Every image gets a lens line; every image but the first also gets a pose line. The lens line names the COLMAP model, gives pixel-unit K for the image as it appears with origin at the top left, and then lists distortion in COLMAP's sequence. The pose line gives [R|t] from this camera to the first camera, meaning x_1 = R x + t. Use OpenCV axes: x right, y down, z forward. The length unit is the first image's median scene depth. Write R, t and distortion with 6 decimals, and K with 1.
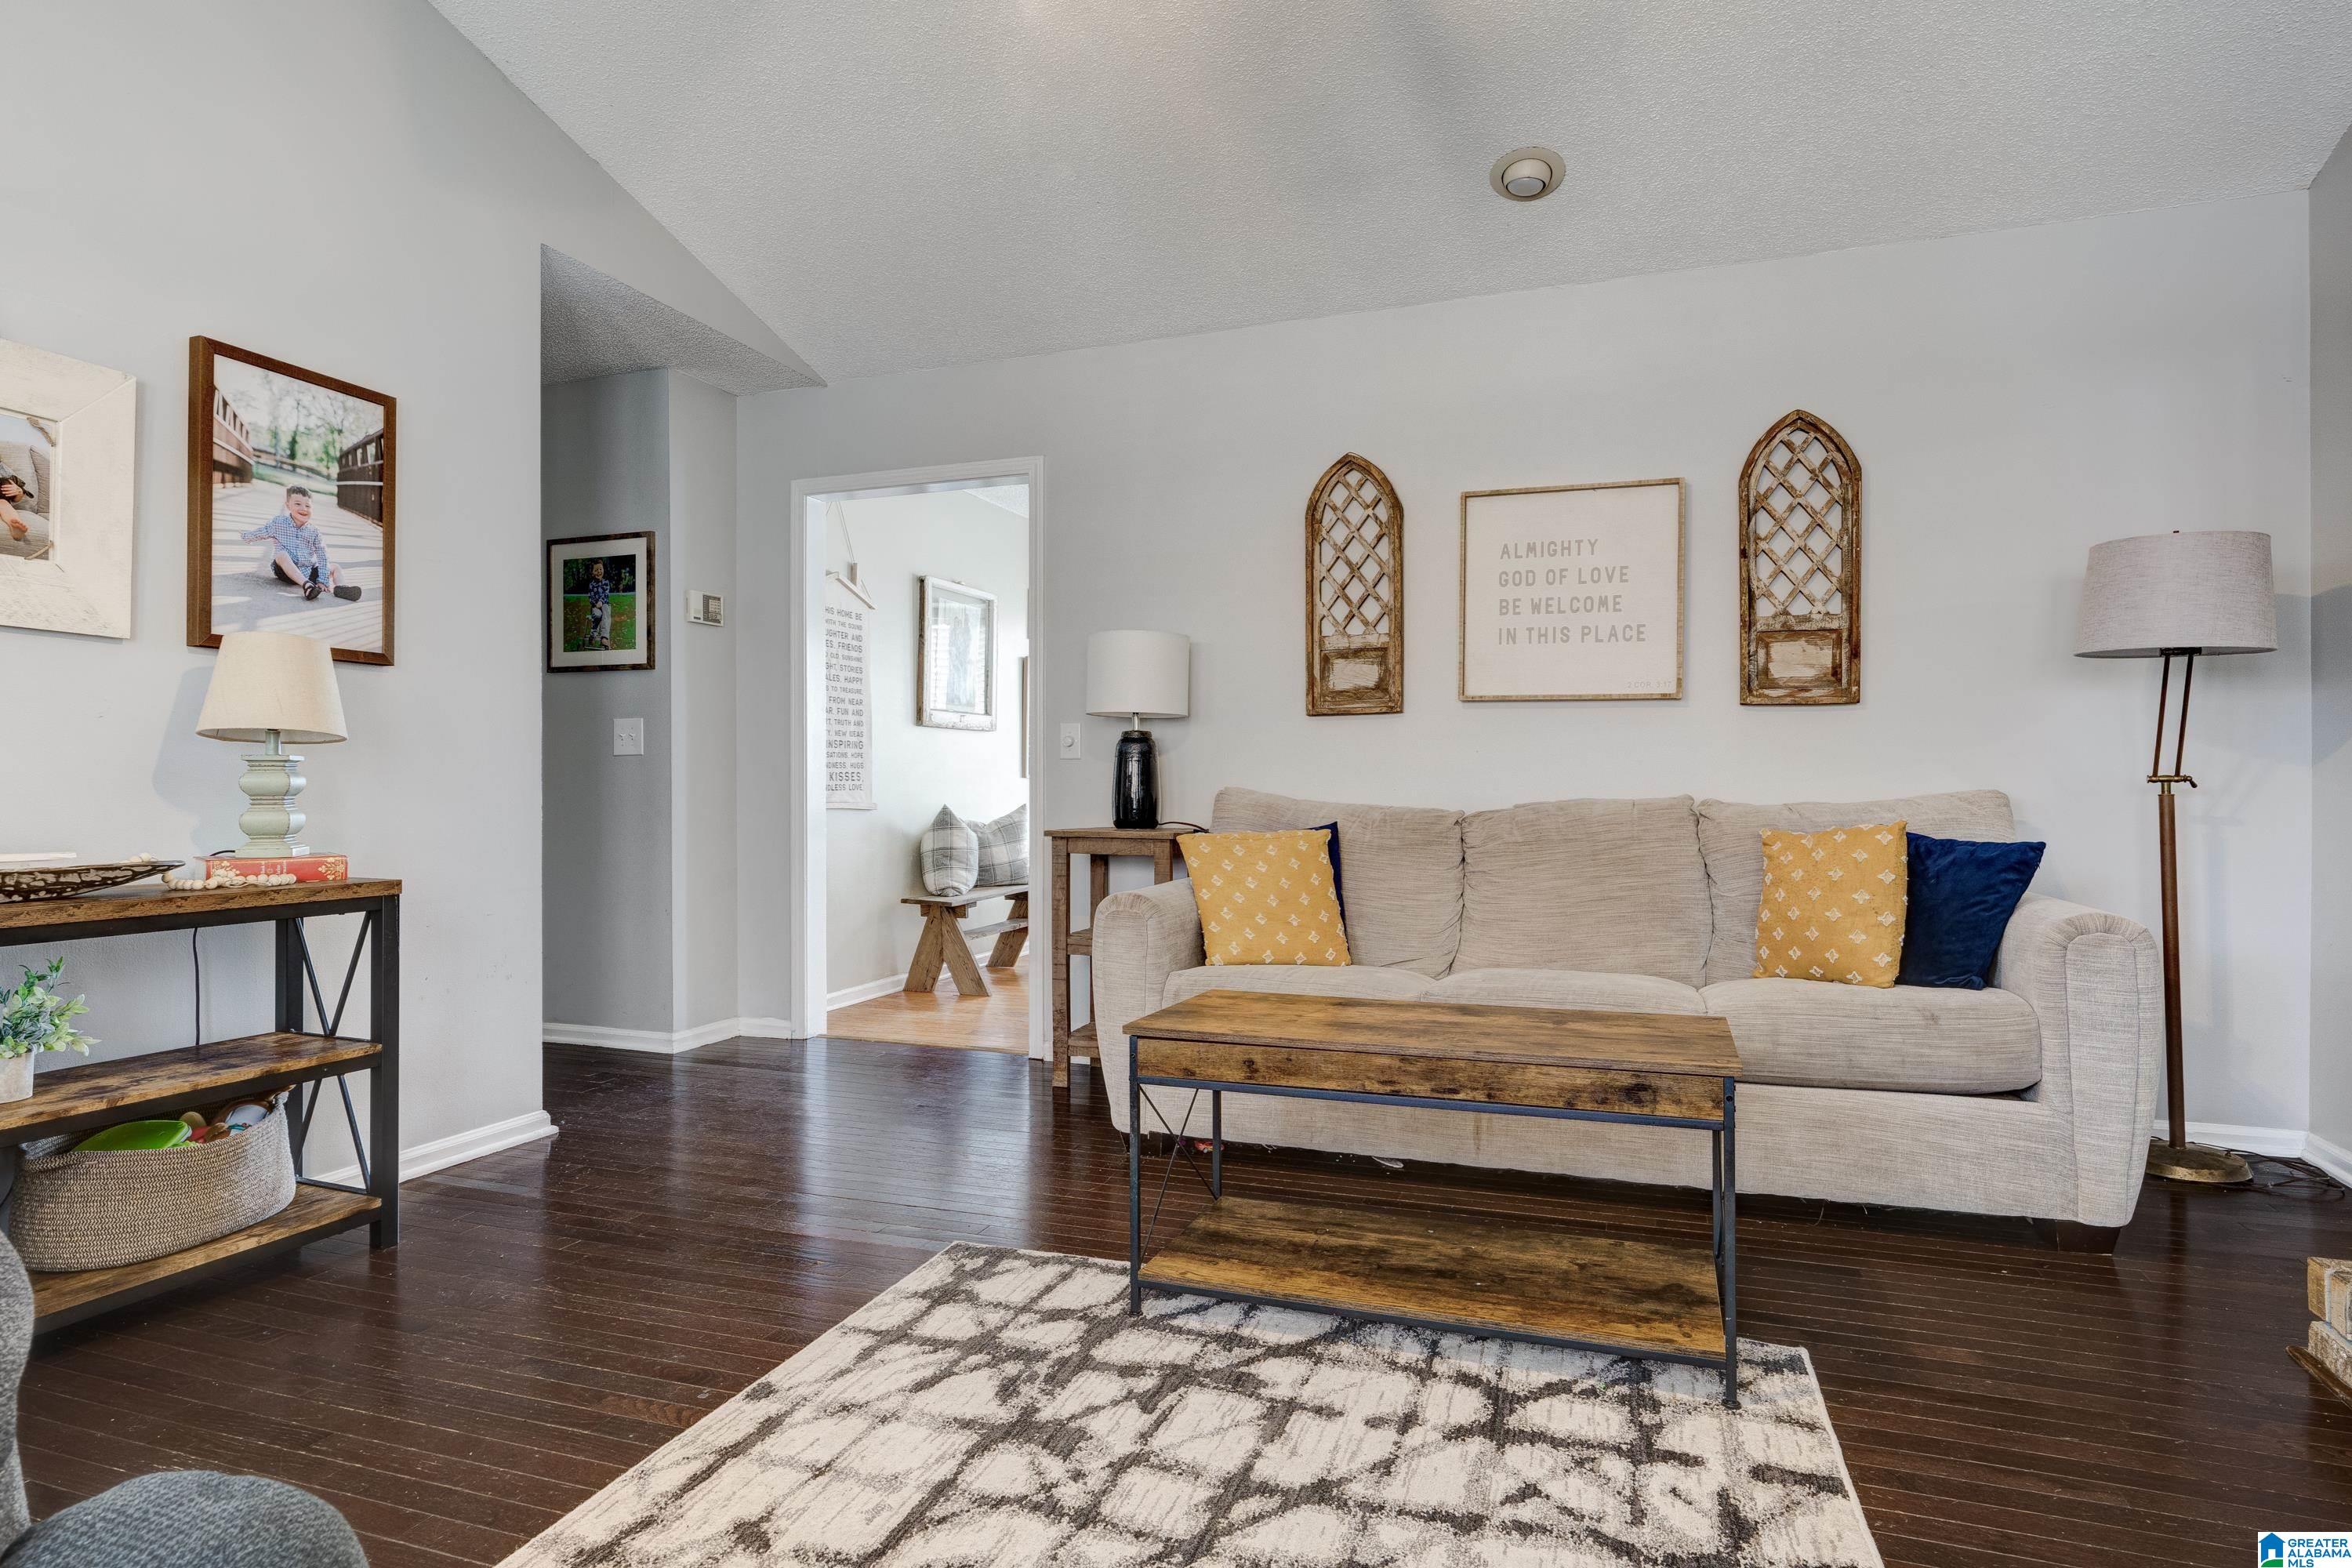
lens RADIAL K [[1277.8, 0, 1188.6], [0, 1277.8, 782.9], [0, 0, 1]] dist [-0.005069, 0.001632]
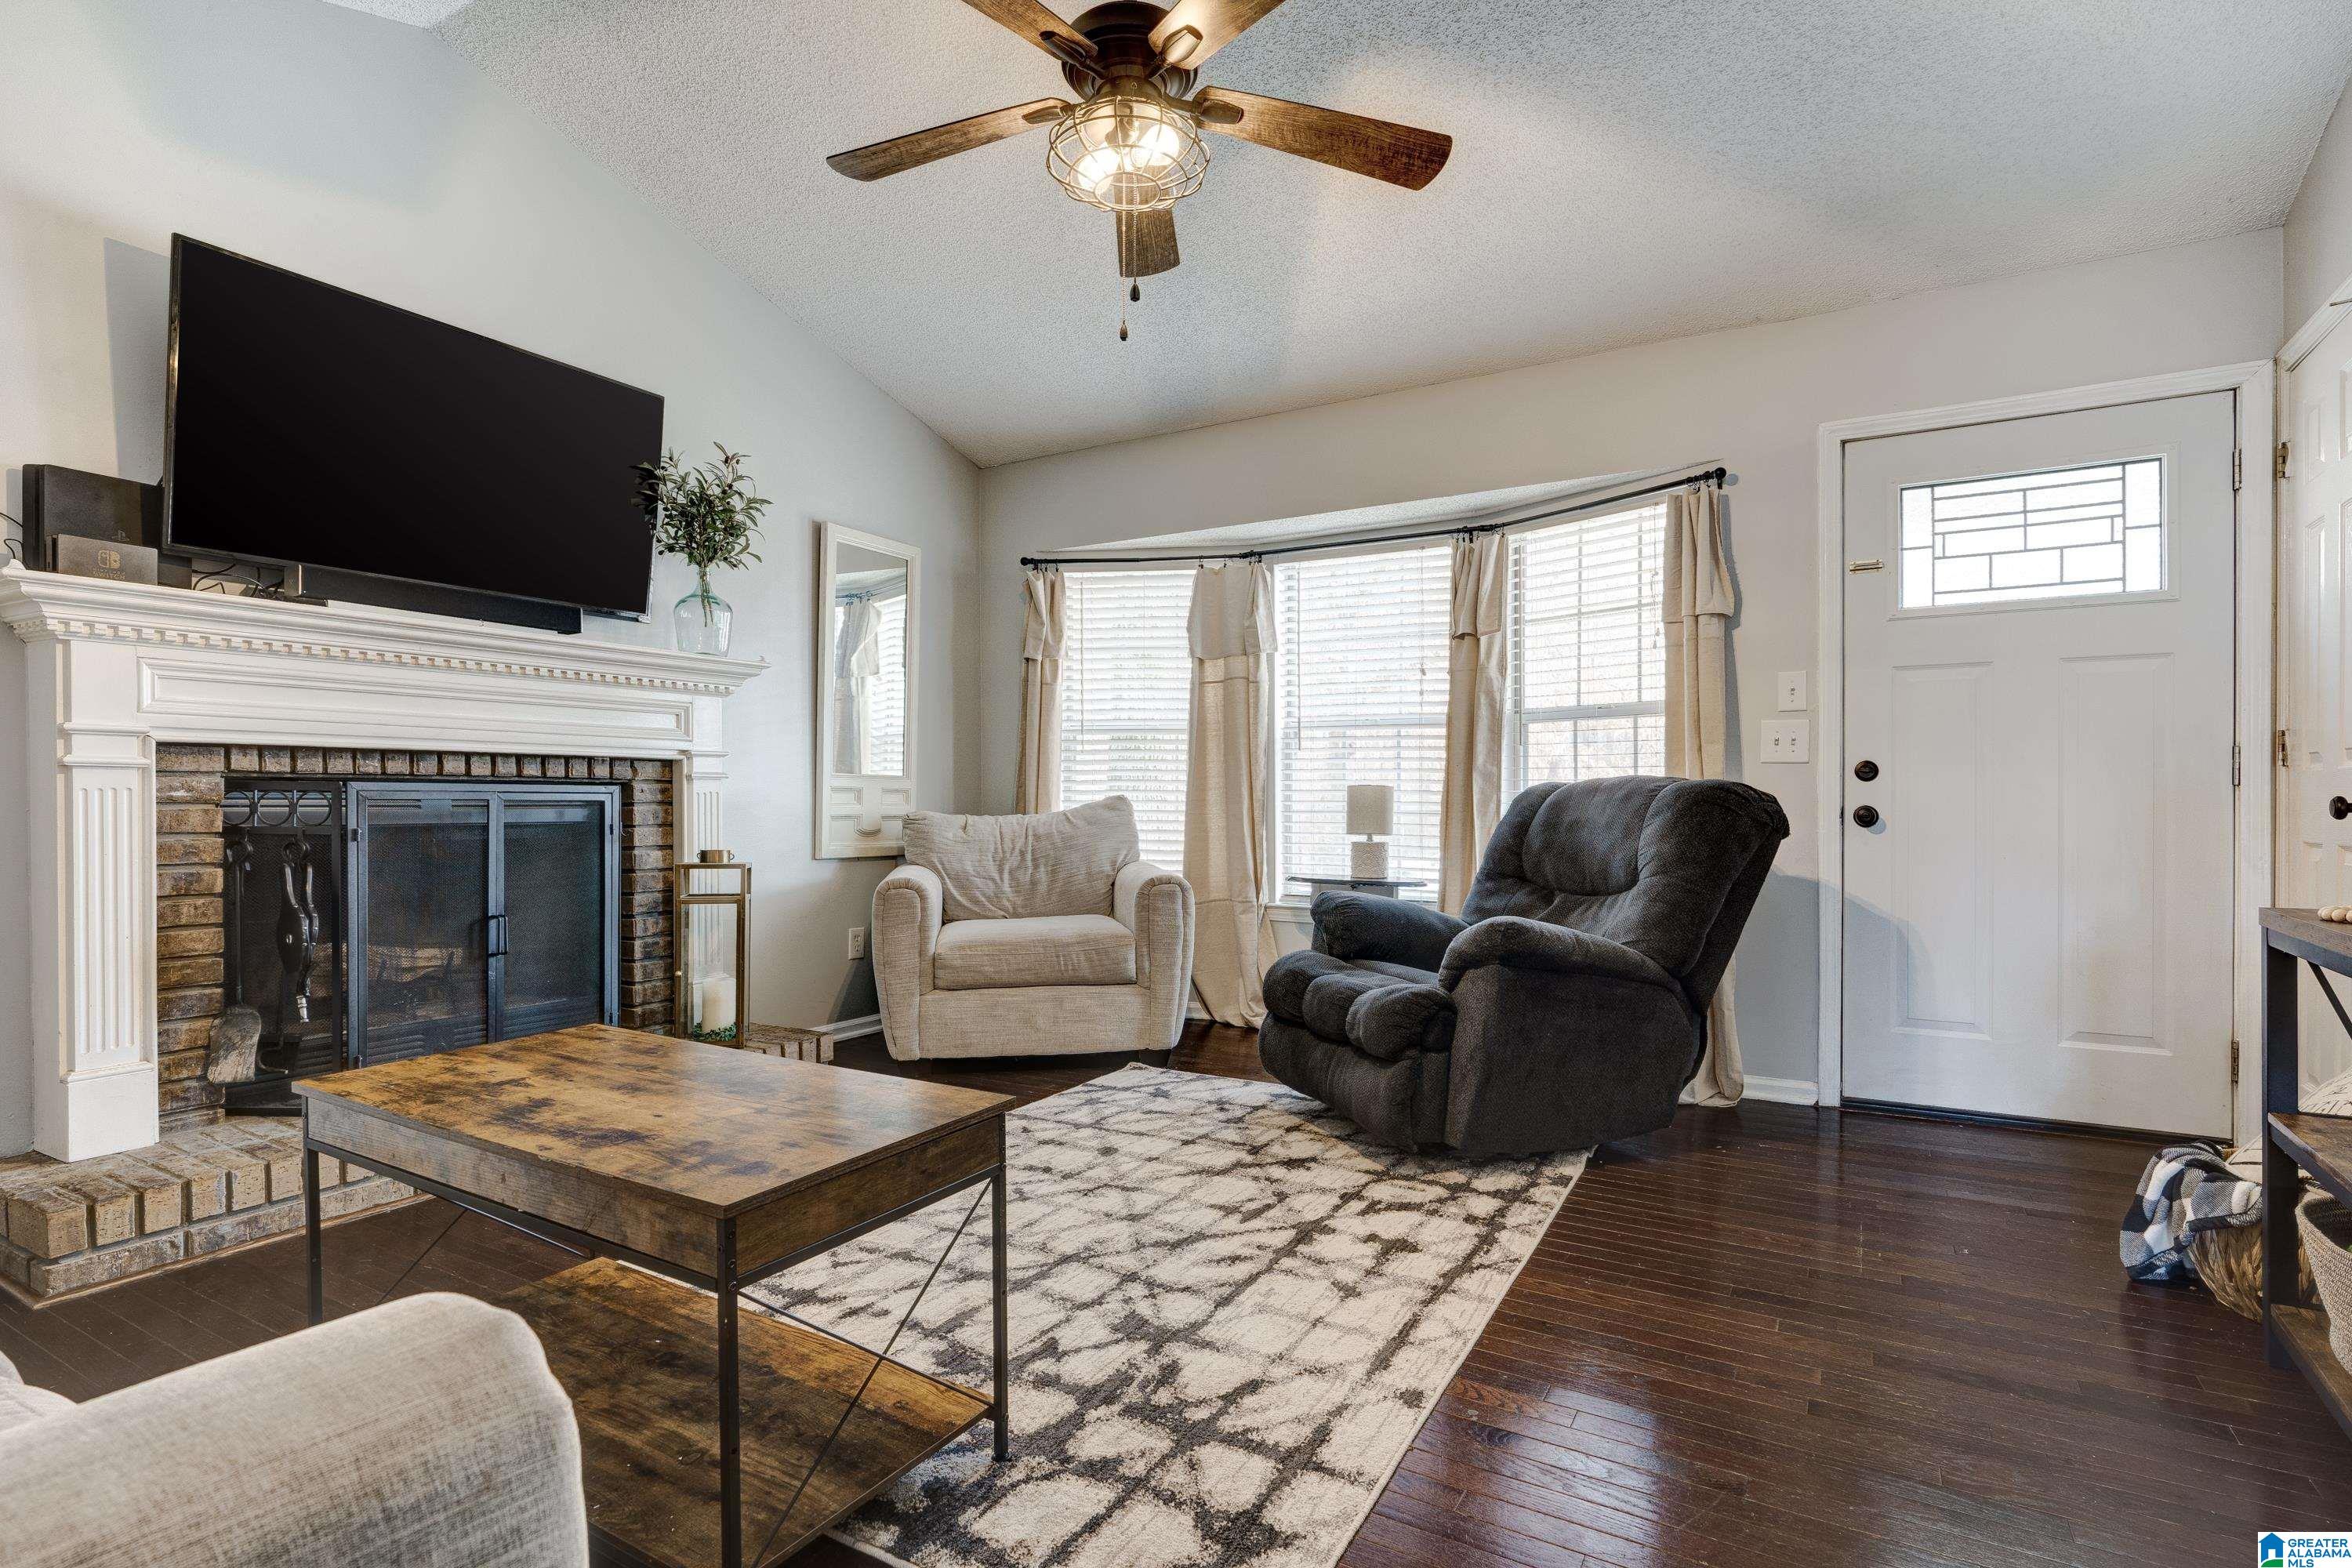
lens RADIAL K [[1135.3, 0, 1178.9], [0, 1135.3, 806.4], [0, 0, 1]] dist [-0.001404, 0.000396]
pose [[-0.982022, 0.003137, 0.188738, -0.287509], [0.003974, 0.999984, 0.004056, 0.006815], [-0.188723, 0.004733, -0.982019, 1.685565]]
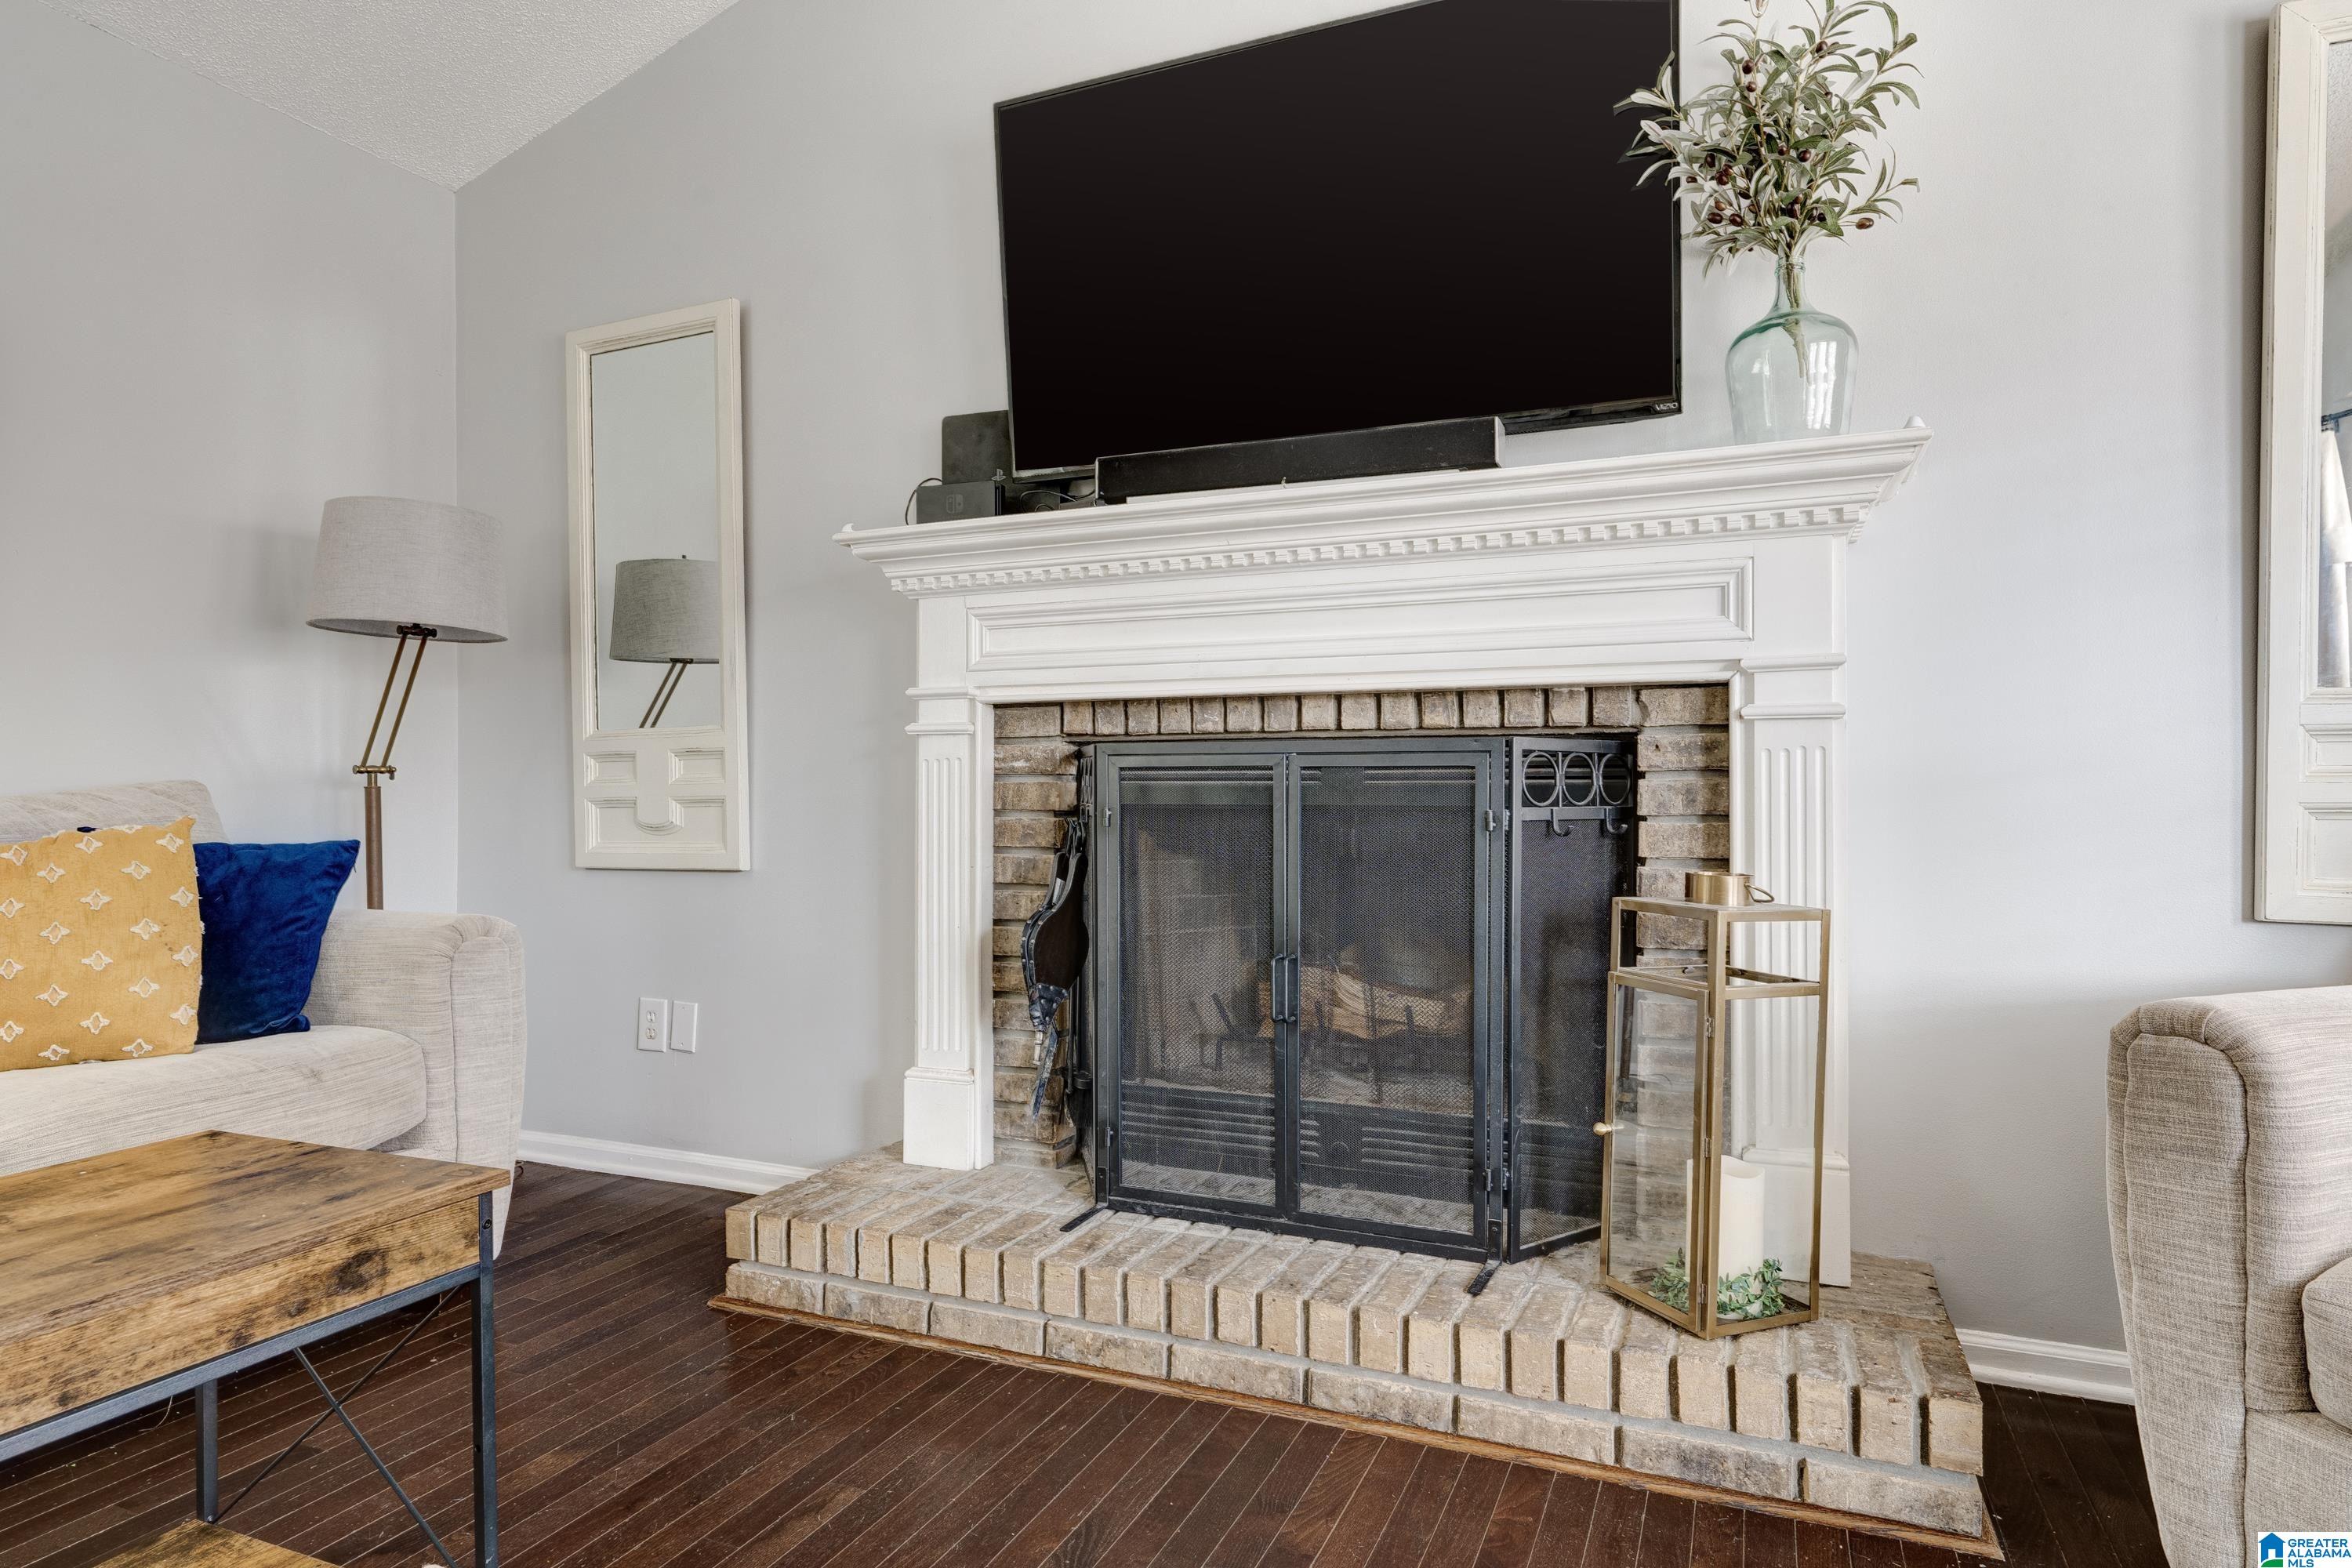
lens RADIAL K [[1333.6, 0, 1177.5], [0, 1333.6, 786.9], [0, 0, 1]] dist [0.002075, -0.000198]
pose [[0.063588, 0.007199, 0.997950, -0.207974], [0.000800, 0.999973, -0.007265, 0.023294], [-0.997976, 0.001260, 0.063580, 0.514831]]
